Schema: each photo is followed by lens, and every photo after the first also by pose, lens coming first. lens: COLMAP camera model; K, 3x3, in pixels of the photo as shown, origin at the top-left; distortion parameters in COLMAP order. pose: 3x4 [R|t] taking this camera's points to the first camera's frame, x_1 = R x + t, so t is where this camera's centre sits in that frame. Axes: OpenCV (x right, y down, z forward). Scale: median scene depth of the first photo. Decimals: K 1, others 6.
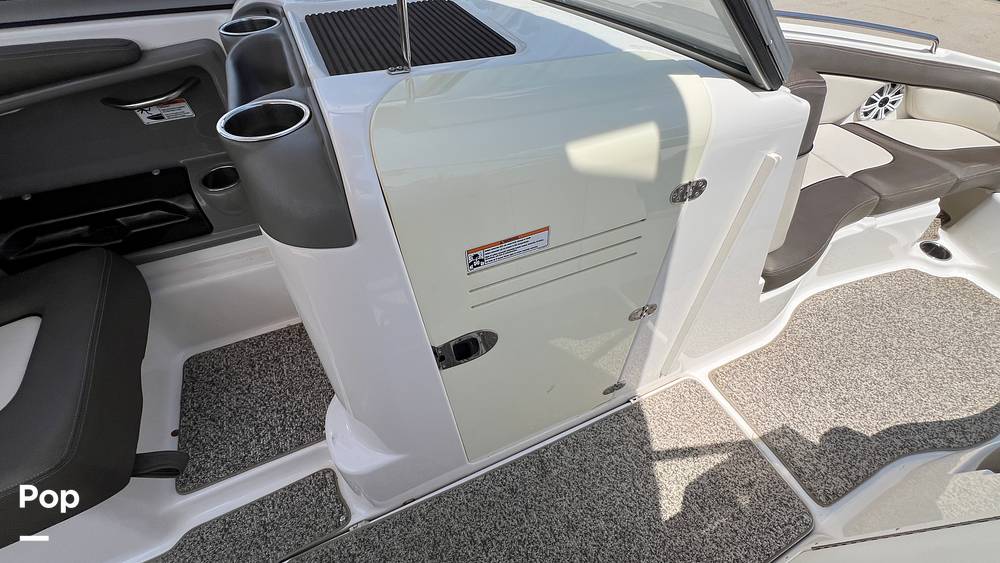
lens RADIAL K [[402.8, 0, 499.6], [0, 402.8, 283.5], [0, 0, 1]] dist [-0.001366, 0.000750]
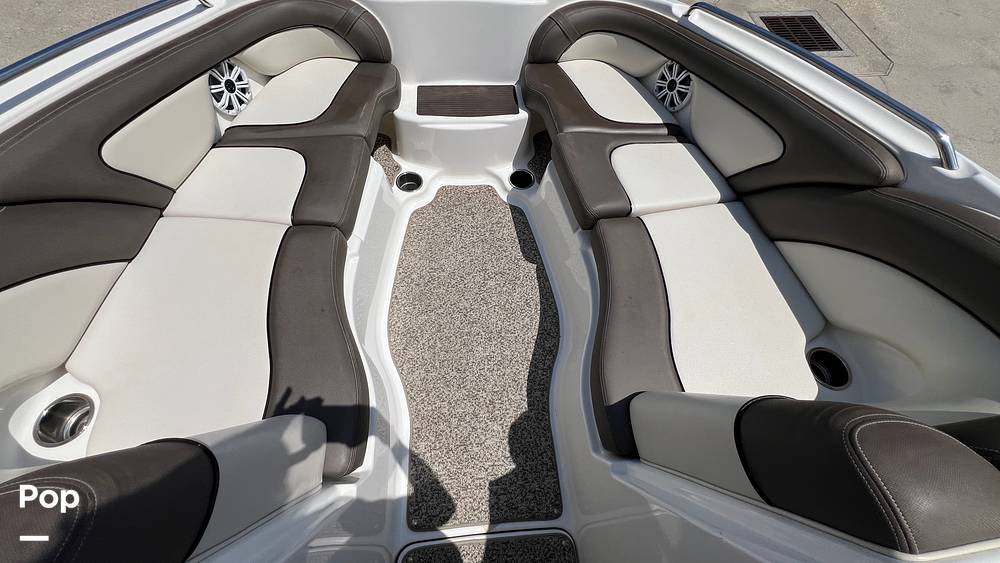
lens RADIAL K [[402.8, 0, 499.6], [0, 402.8, 283.5], [0, 0, 1]] dist [-0.001366, 0.000750]
pose [[0.344721, -0.803163, 0.485897, 0.540566], [0.659394, 0.575595, 0.483622, -0.316957], [-0.668107, 0.153683, 0.728021, 0.178533]]
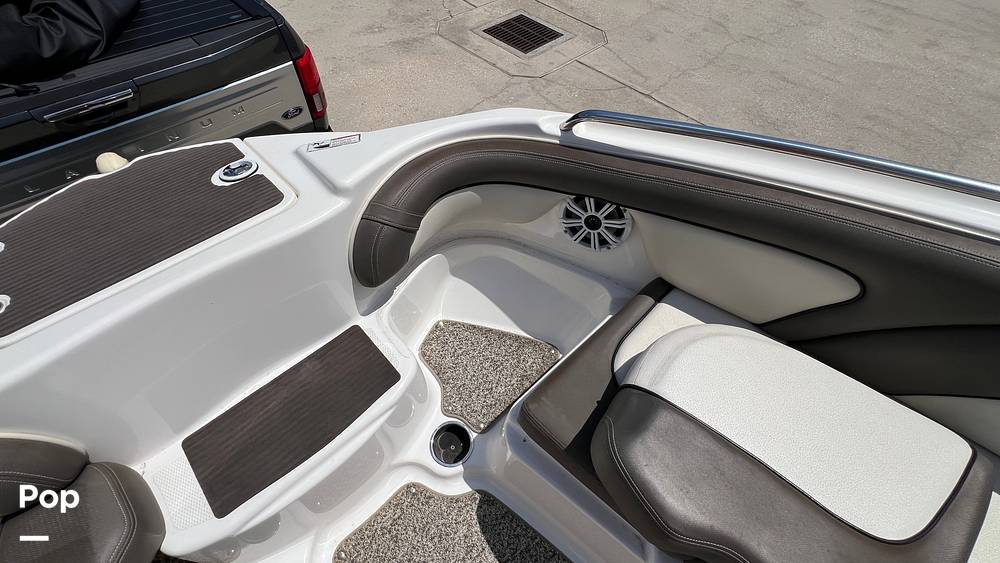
lens RADIAL K [[402.8, 0, 499.6], [0, 402.8, 283.5], [0, 0, 1]] dist [-0.001366, 0.000750]
pose [[-0.309792, -0.784758, 0.536828, 1.207217], [0.678879, 0.212738, 0.702756, -0.377563], [-0.665697, 0.582149, 0.466851, 0.404440]]
